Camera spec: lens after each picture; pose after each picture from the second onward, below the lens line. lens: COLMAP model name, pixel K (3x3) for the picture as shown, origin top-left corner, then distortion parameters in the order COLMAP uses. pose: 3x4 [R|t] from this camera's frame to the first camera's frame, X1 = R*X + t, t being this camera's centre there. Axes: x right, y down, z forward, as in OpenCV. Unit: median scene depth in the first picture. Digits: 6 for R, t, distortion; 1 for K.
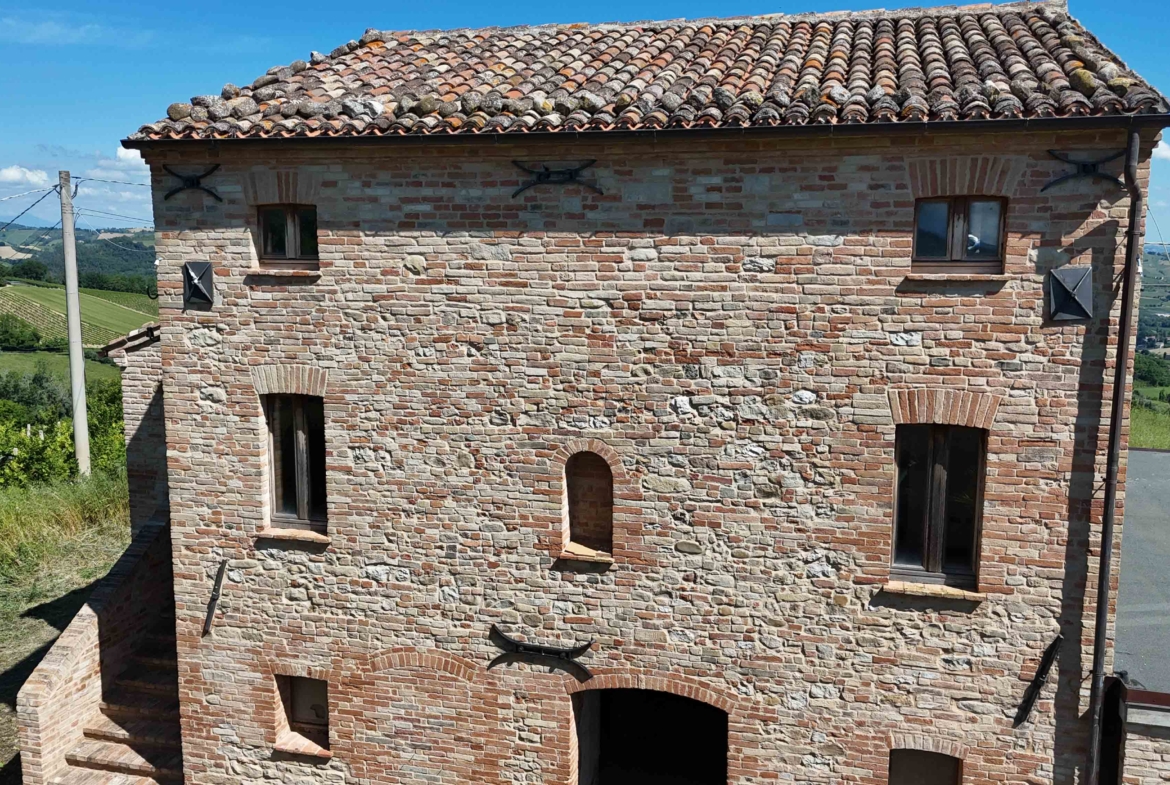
lens RADIAL K [[1024.4, 0, 587.3], [0, 1024.4, 385.4], [0, 0, 1]] dist [0.083567, -0.093158]
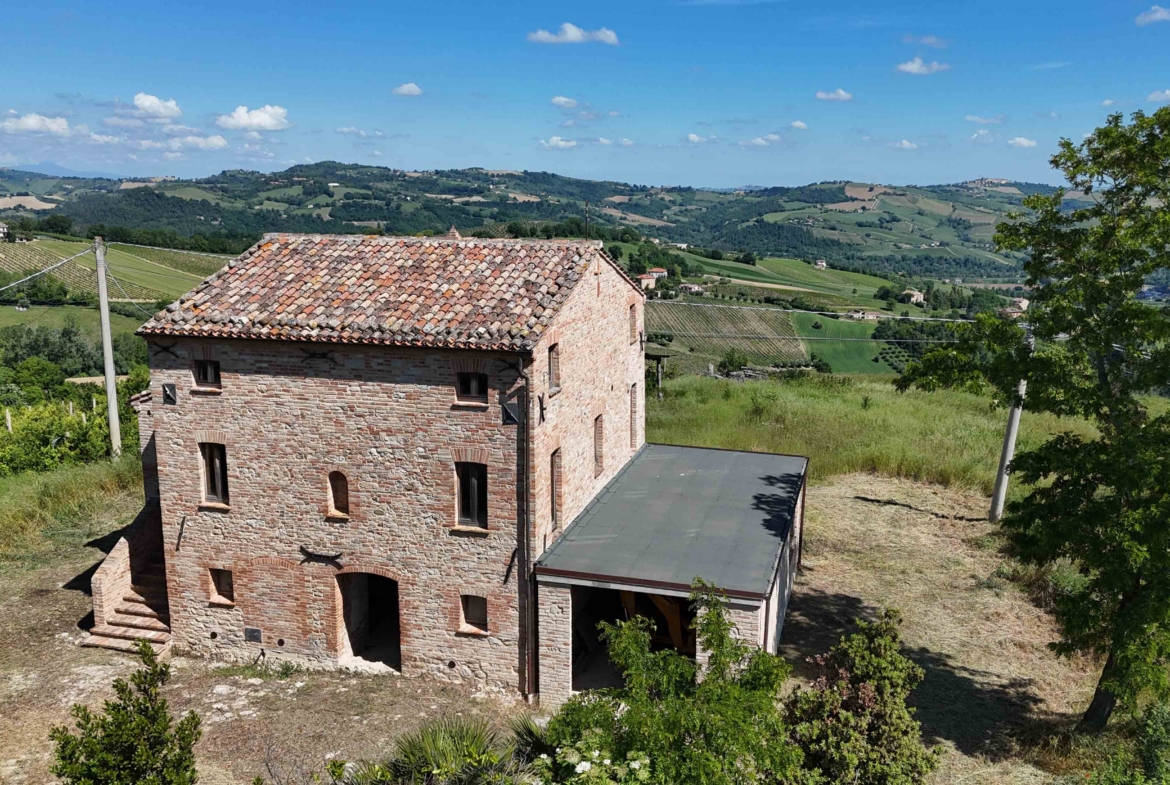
lens RADIAL K [[1024.4, 0, 586.1], [0, 1024.4, 385.1], [0, 0, 1]] dist [0.083567, -0.093158]
pose [[0.999761, -0.000339, -0.021874, 0.600374], [0.001425, 0.998766, 0.049636, -0.237819], [0.021830, -0.049656, 0.998528, -1.270036]]
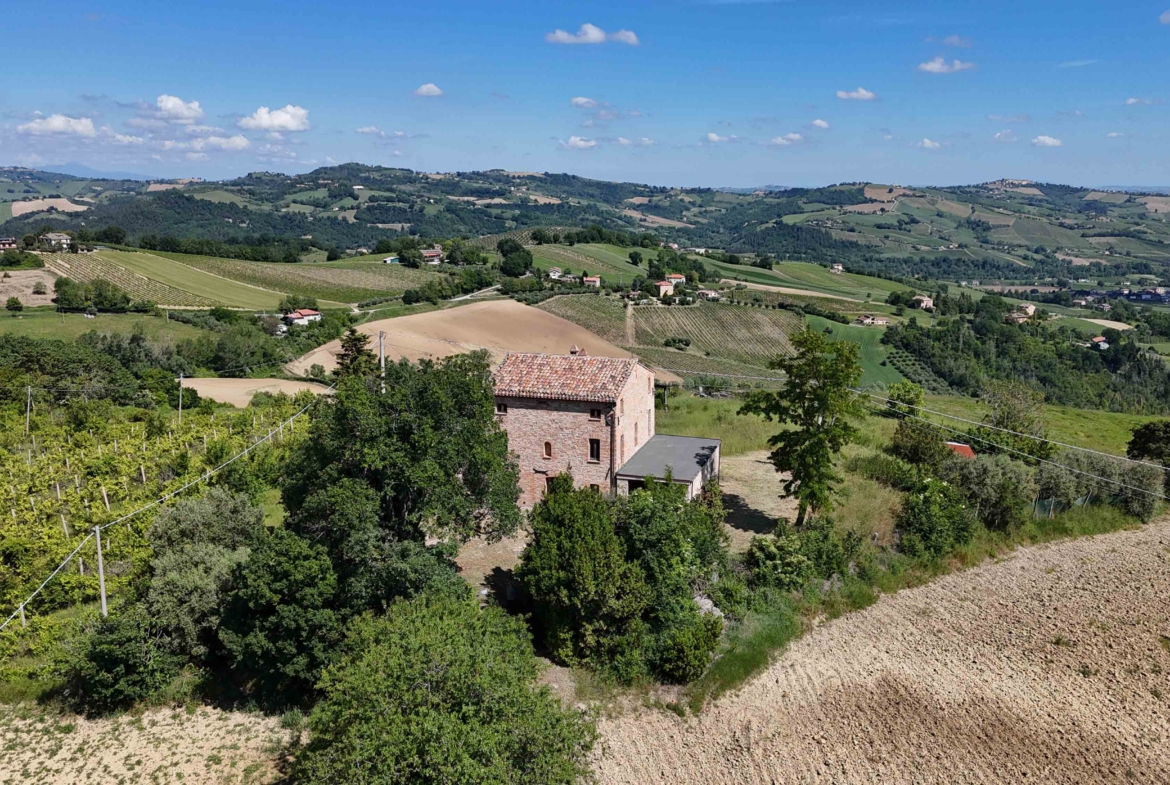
lens RADIAL K [[1024.4, 0, 581.8], [0, 1024.4, 381.8], [0, 0, 1]] dist [0.083567, -0.093158]
pose [[0.998994, 0.002199, -0.044801, 0.517720], [-0.000093, 0.998897, 0.046966, -0.634540], [0.044855, -0.046914, 0.997891, -5.602902]]
